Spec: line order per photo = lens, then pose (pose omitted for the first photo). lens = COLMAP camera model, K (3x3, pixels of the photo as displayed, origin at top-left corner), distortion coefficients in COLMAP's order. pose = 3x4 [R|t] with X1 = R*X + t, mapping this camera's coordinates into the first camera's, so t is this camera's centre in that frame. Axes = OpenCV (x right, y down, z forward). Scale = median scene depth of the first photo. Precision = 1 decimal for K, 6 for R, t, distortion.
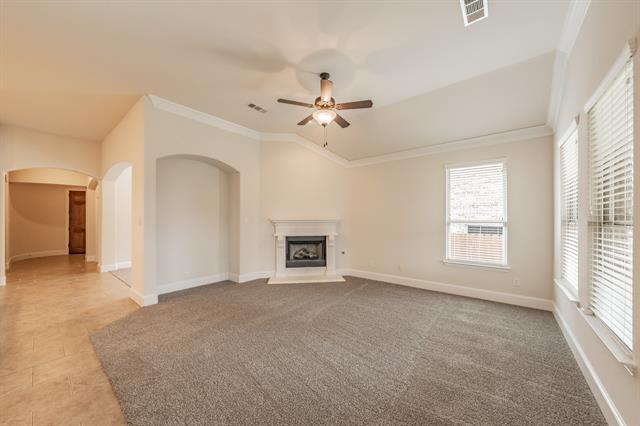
lens RADIAL K [[228.1, 0, 325.7], [0, 228.1, 218.7], [0, 0, 1]] dist [-0.000013, 0.000008]
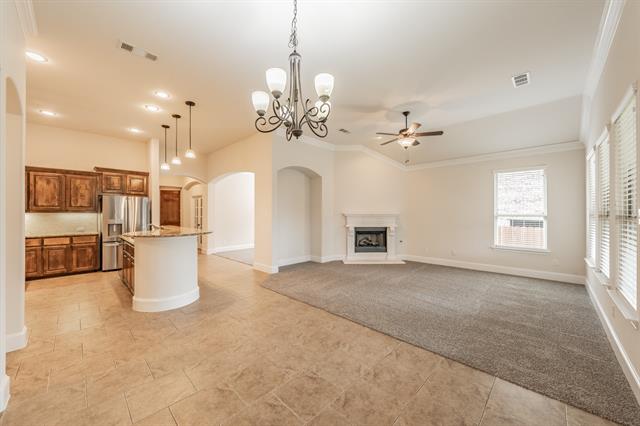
lens RADIAL K [[238.5, 0, 320.0], [0, 238.5, 213.0], [0, 0, 1]] dist [0.000259, 0.000116]
pose [[0.994631, 0.000690, -0.103479, -0.243170], [-0.000807, 0.999999, -0.001084, 0.001096], [0.103479, 0.001161, 0.994631, -0.338871]]
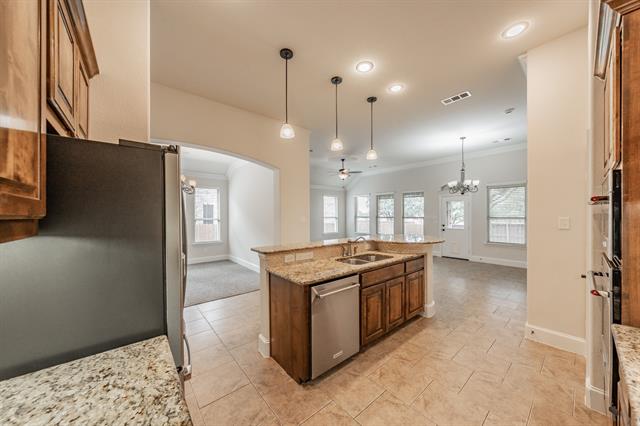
lens RADIAL K [[222.6, 0, 322.4], [0, 222.6, 214.4], [0, 0, 1]] dist [-0.000331, -0.000023]
pose [[0.194196, 0.003327, 0.980957, -1.528315], [0.006048, 0.999971, -0.004589, -0.010689], [-0.980944, 0.006824, 0.194170, 0.469076]]
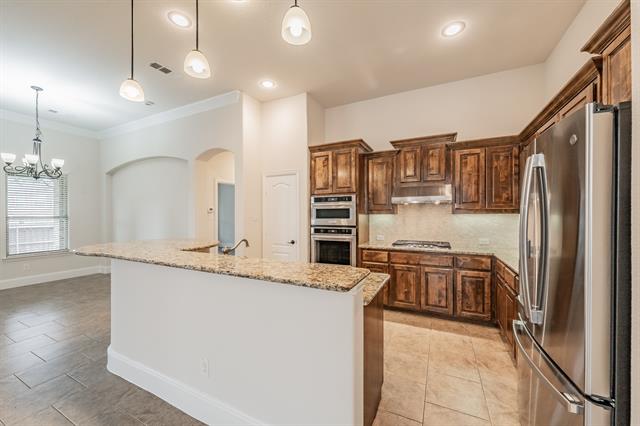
lens RADIAL K [[231.5, 0, 345.0], [0, 231.5, 216.3], [0, 0, 1]] dist [0.000819, 0.000058]
pose [[-0.969579, 0.005645, -0.244712, -1.070022], [0.003966, 0.999965, 0.007354, 0.000902], [0.244745, 0.006160, -0.969568, 0.899606]]
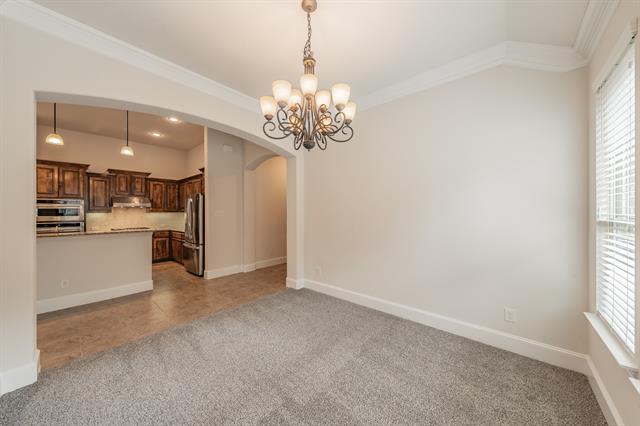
lens RADIAL K [[227.2, 0, 307.0], [0, 227.2, 210.9], [0, 0, 1]] dist [-0.000380, -0.000022]
pose [[-0.075447, -0.003037, -0.997145, -0.321613], [-0.000981, 0.999995, -0.002972, -0.006465], [0.997149, 0.000754, -0.075450, 1.324239]]
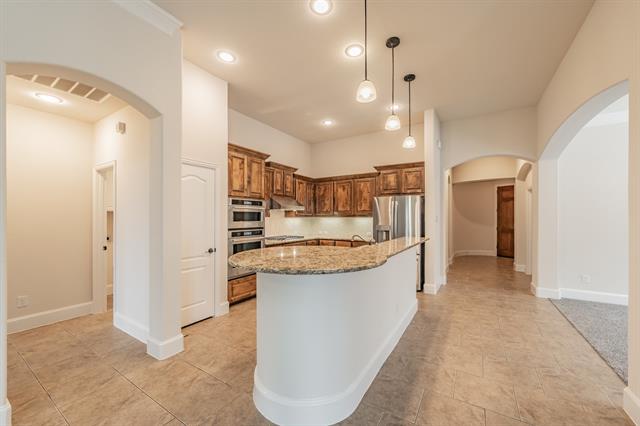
lens RADIAL K [[249.8, 0, 317.4], [0, 249.8, 217.1], [0, 0, 1]] dist [0.000372, 0.000036]
pose [[0.104703, 0.000249, -0.994503, -0.384002], [-0.001694, 0.999999, 0.000072, -0.000935], [0.994502, 0.001677, 0.104704, 0.333440]]
